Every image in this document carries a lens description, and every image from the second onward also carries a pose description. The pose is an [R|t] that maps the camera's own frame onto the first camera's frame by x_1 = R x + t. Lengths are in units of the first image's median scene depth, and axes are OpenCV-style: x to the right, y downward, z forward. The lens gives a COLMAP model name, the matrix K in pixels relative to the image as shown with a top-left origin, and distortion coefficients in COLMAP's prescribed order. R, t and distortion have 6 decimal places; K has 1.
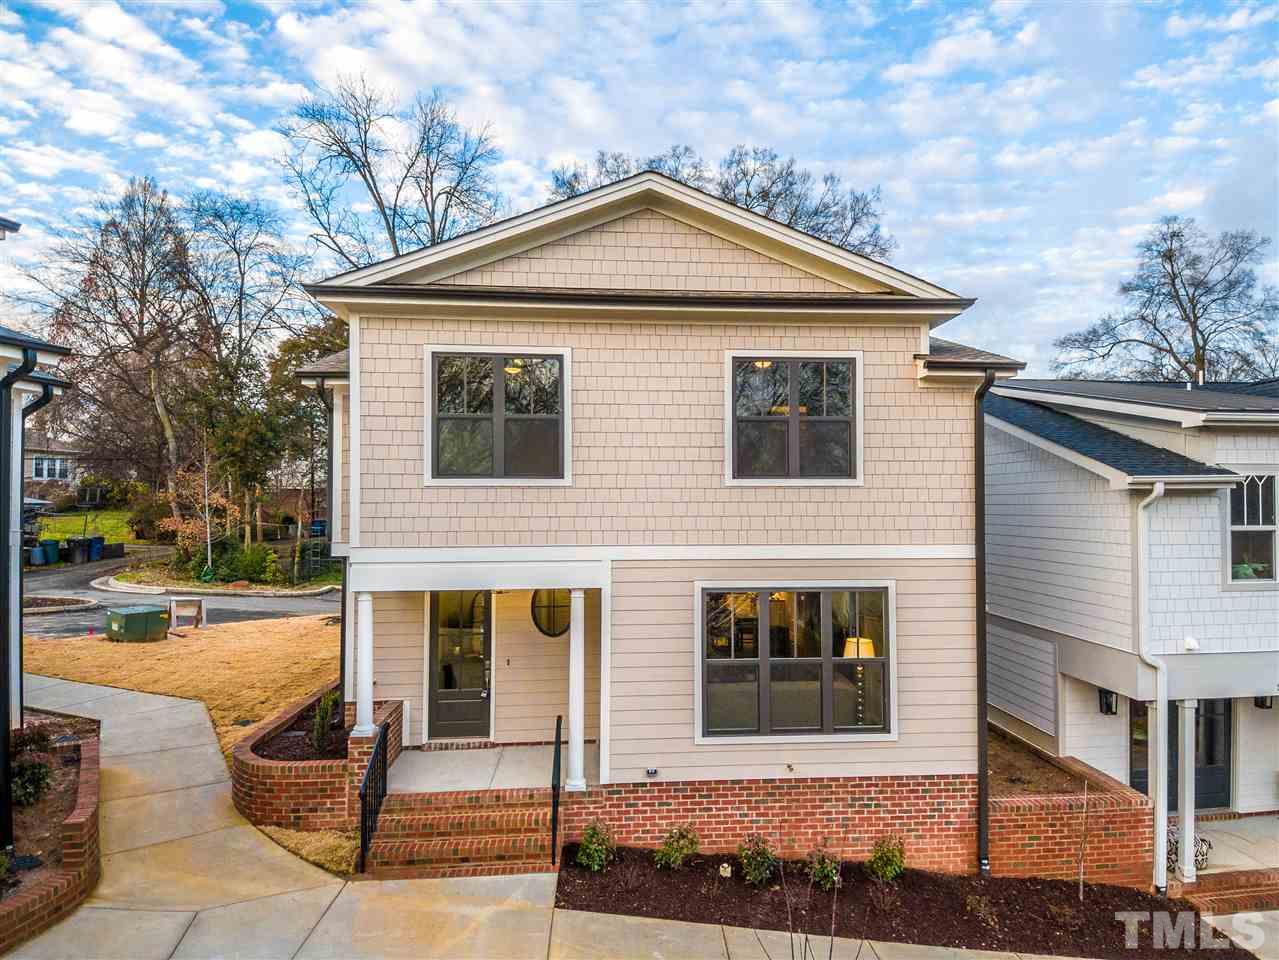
lens RADIAL K [[813.4, 0, 639.5], [0, 813.4, 480.0], [0, 0, 1]] dist [0.015095, -0.001960]
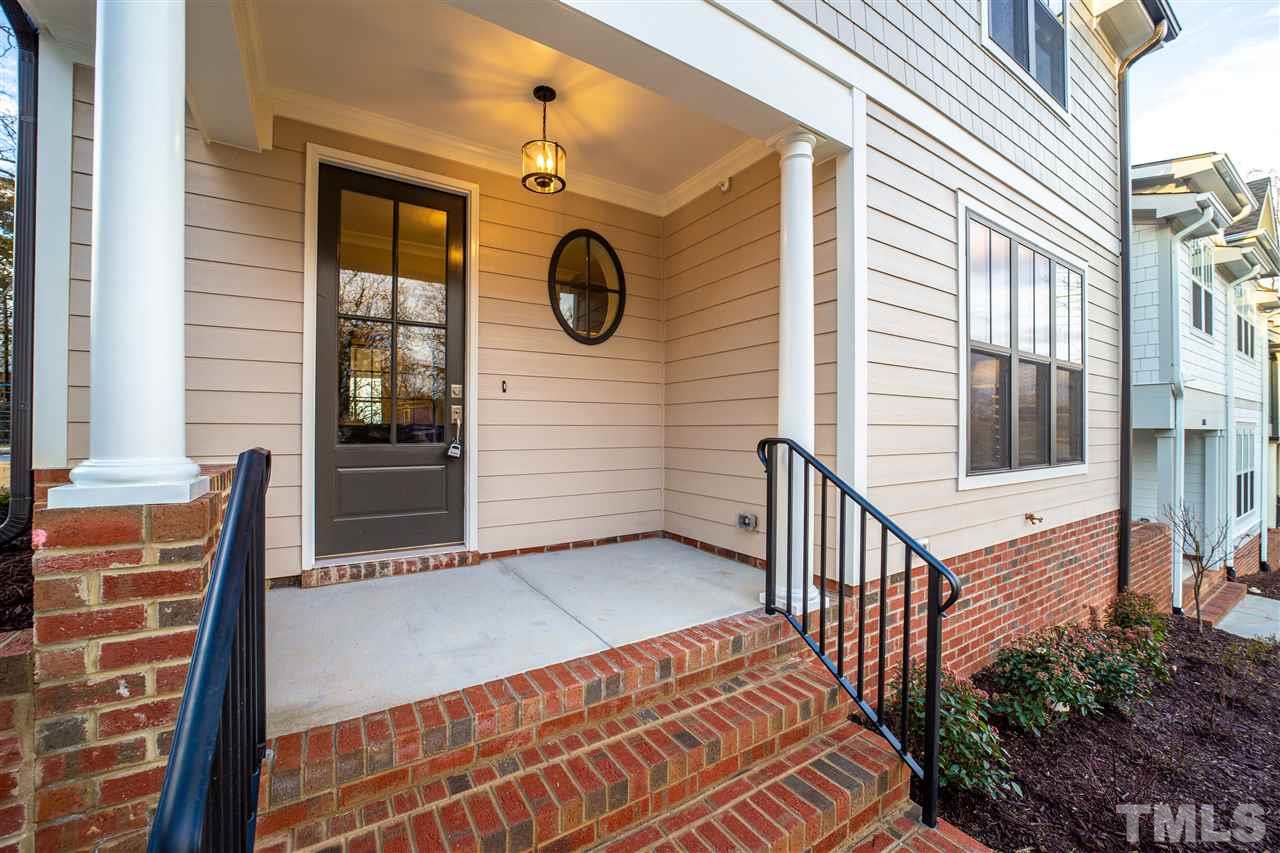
lens RADIAL K [[503.4, 0, 622.3], [0, 503.4, 431.6], [0, 0, 1]] dist [-0.017631, 0.000162]
pose [[0.867330, 0.016337, 0.497465, -0.290862], [-0.020656, 0.999782, 0.003181, 0.289051], [-0.497304, -0.013035, 0.867478, 0.820048]]
